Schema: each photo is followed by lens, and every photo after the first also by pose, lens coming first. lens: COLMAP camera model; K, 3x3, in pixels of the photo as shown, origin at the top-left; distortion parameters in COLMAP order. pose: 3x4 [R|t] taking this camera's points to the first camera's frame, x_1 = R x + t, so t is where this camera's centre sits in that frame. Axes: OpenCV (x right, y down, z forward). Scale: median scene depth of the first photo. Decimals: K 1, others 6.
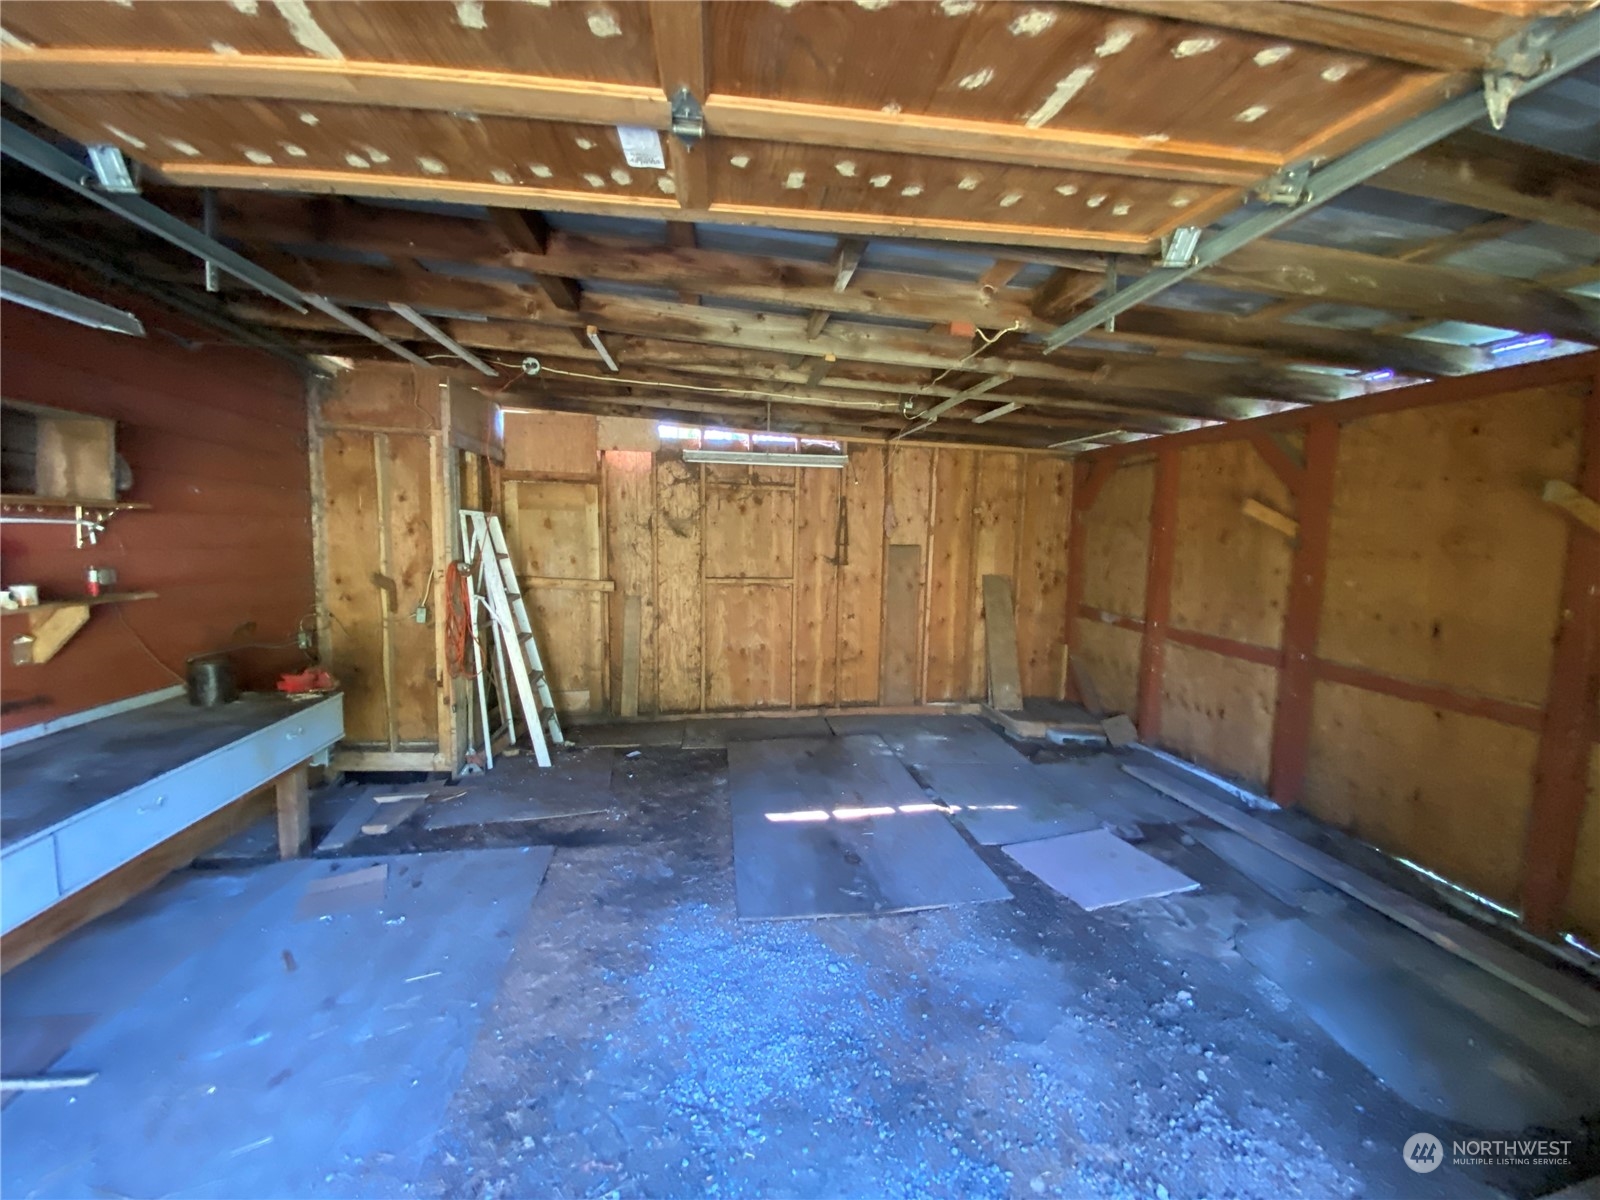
lens RADIAL K [[642.5, 0, 796.4], [0, 642.5, 591.9], [0, 0, 1]] dist [0.019834, -0.016027]
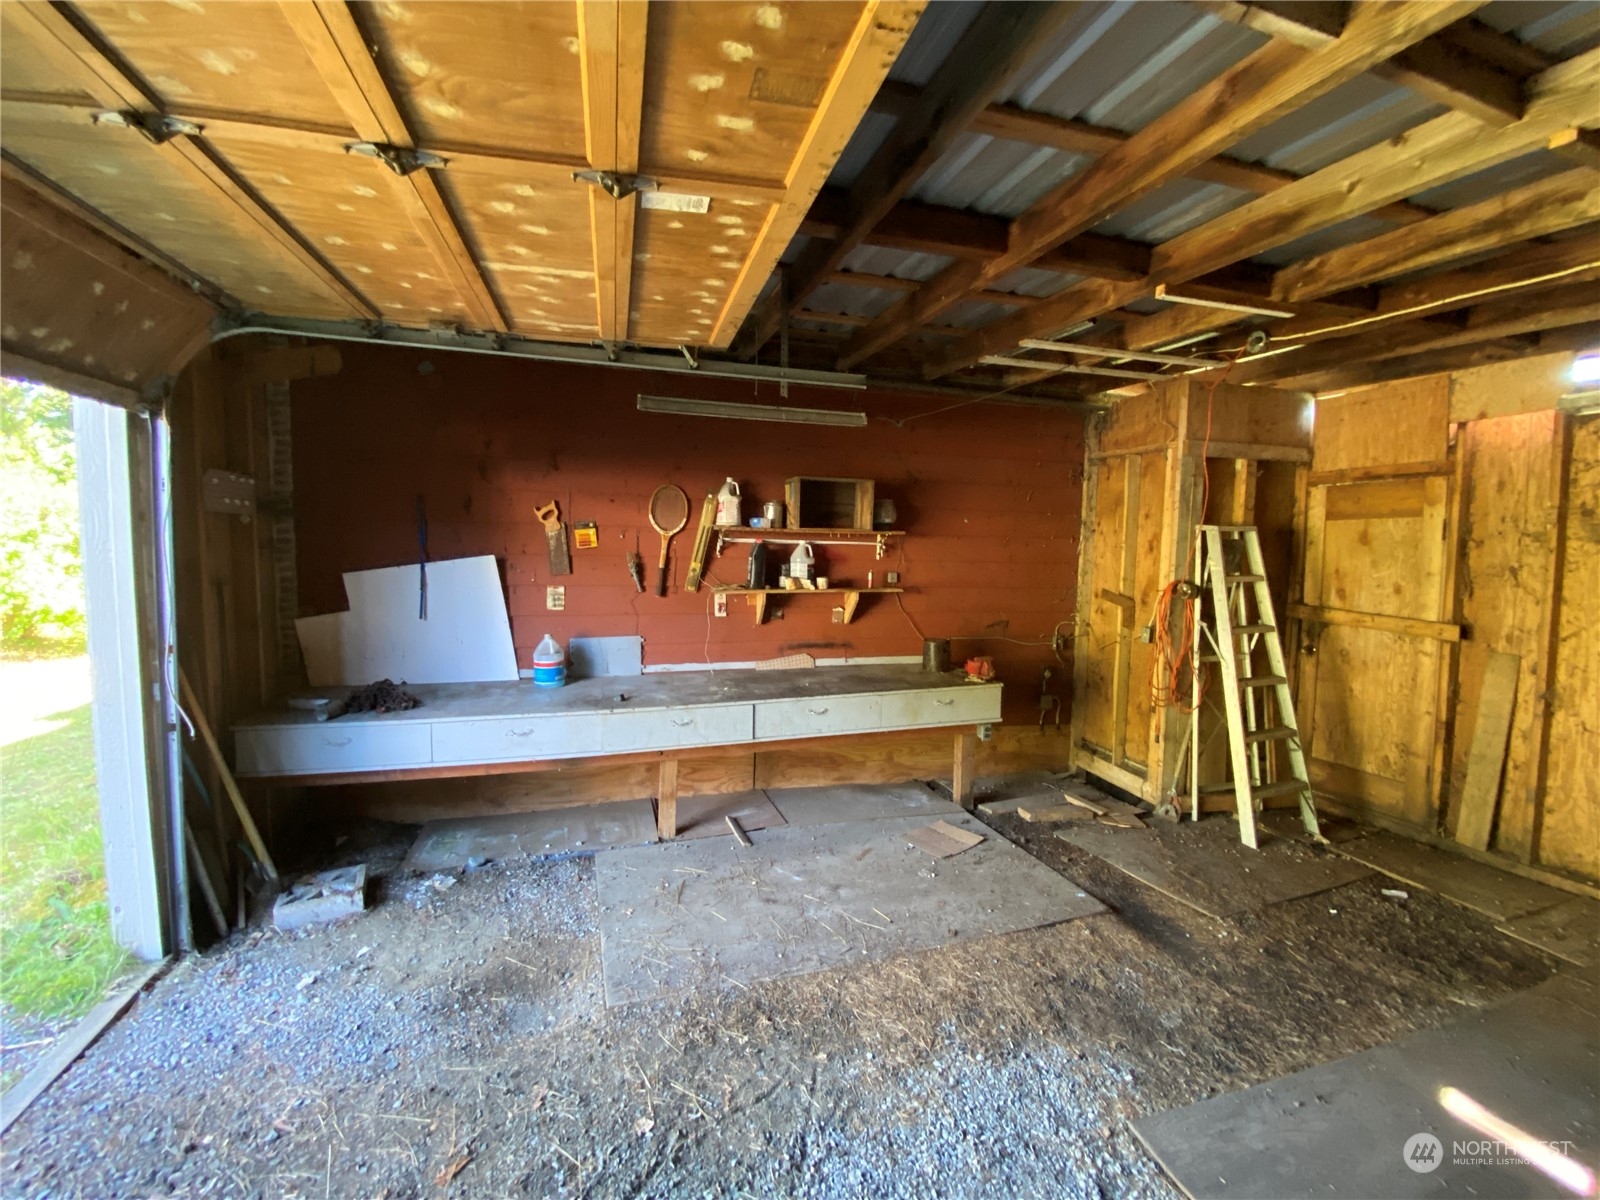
lens RADIAL K [[642.5, 0, 796.4], [0, 642.5, 591.9], [0, 0, 1]] dist [0.019834, -0.016027]
pose [[0.169702, 0.050953, -0.984177, 0.282118], [-0.093893, 0.994956, 0.035321, -0.013240], [0.981012, 0.086413, 0.173630, 0.305805]]
